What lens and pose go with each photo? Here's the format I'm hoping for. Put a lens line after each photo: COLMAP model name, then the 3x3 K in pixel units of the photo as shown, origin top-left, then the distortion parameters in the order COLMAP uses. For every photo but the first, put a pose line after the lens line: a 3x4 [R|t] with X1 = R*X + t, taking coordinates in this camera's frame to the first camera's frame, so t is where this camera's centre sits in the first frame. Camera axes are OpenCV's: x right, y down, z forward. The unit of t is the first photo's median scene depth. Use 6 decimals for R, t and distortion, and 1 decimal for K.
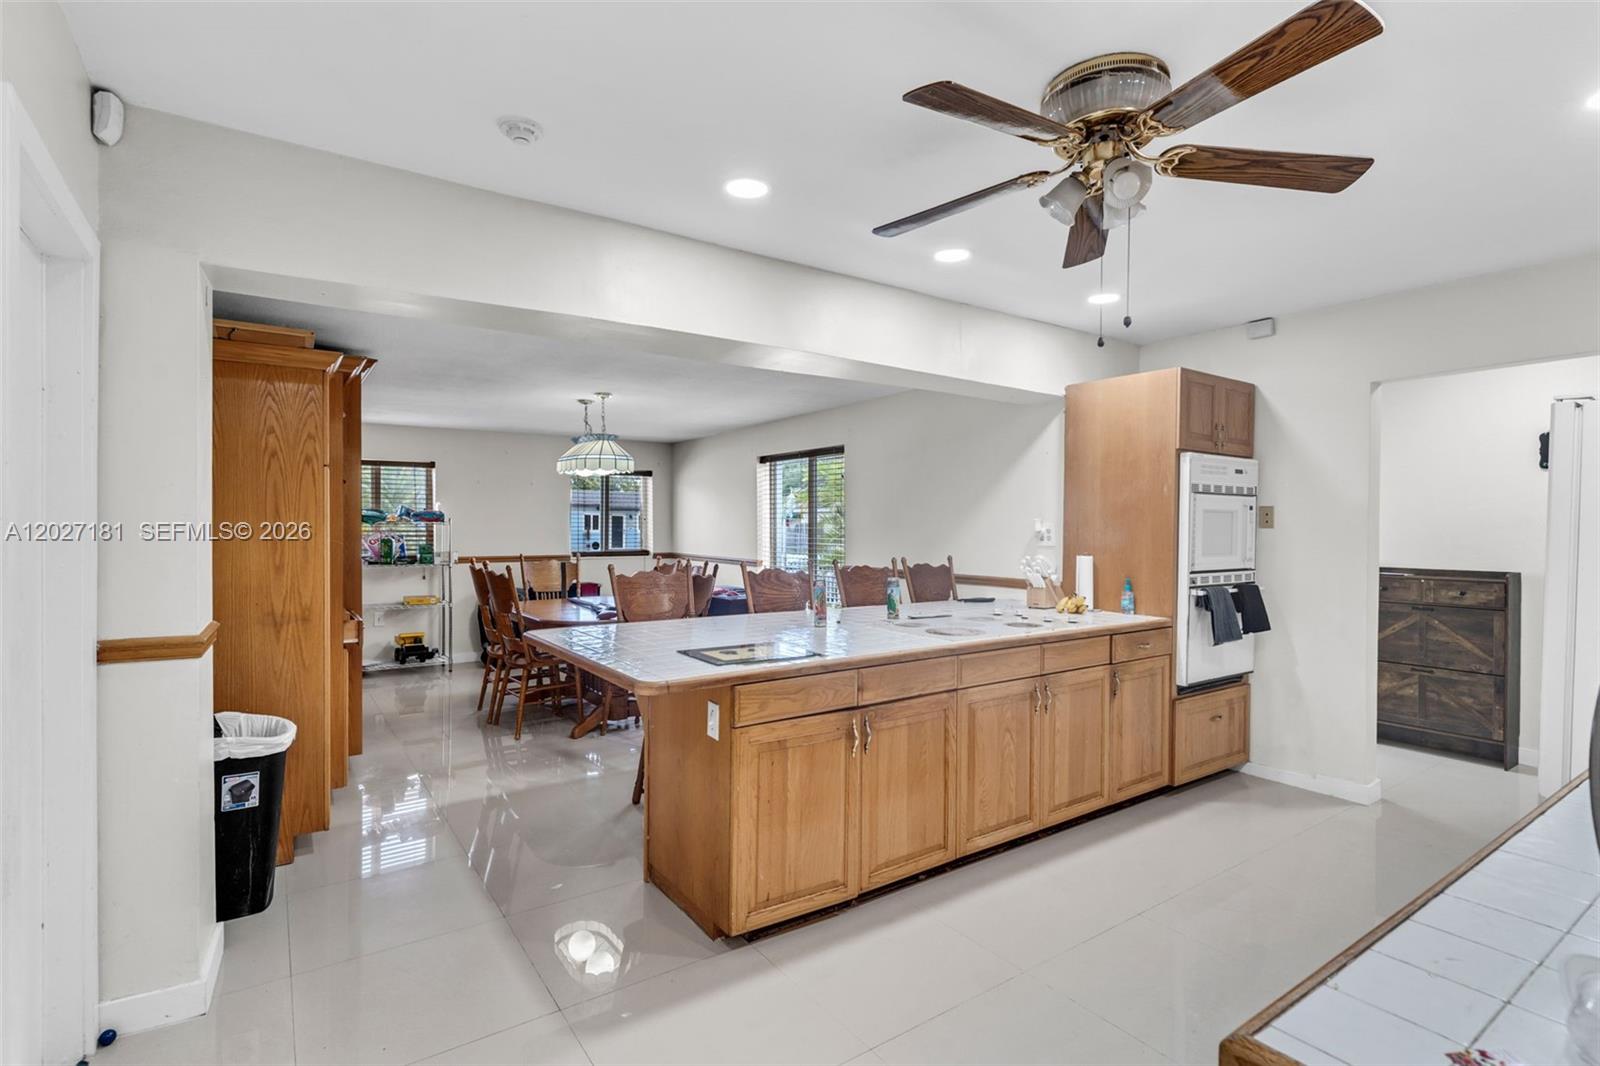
lens RADIAL K [[763.9, 0, 797.7], [0, 763.9, 531.7], [0, 0, 1]] dist [-0.000394, -0.000119]
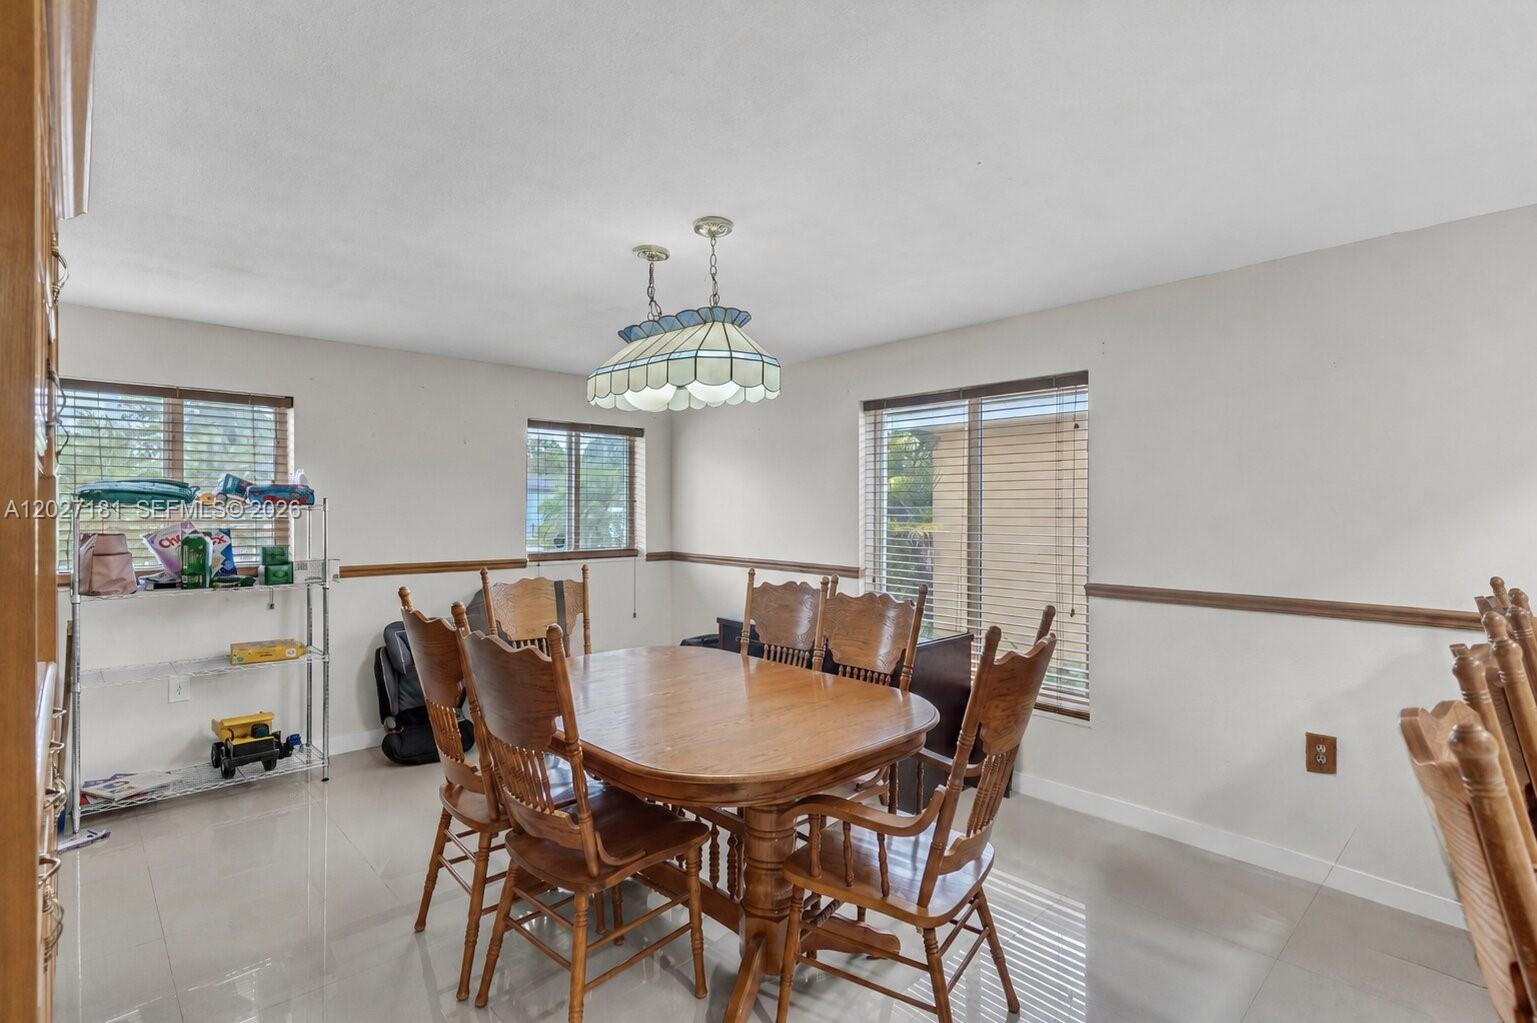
lens RADIAL K [[733.8, 0, 768.1], [0, 733.8, 514.2], [0, 0, 1]] dist [-0.000394, -0.000119]
pose [[0.988478, -0.000288, 0.151362, -0.221574], [0.000499, 0.999999, -0.001354, -0.005348], [-0.151362, 0.001414, 0.988477, 0.434889]]
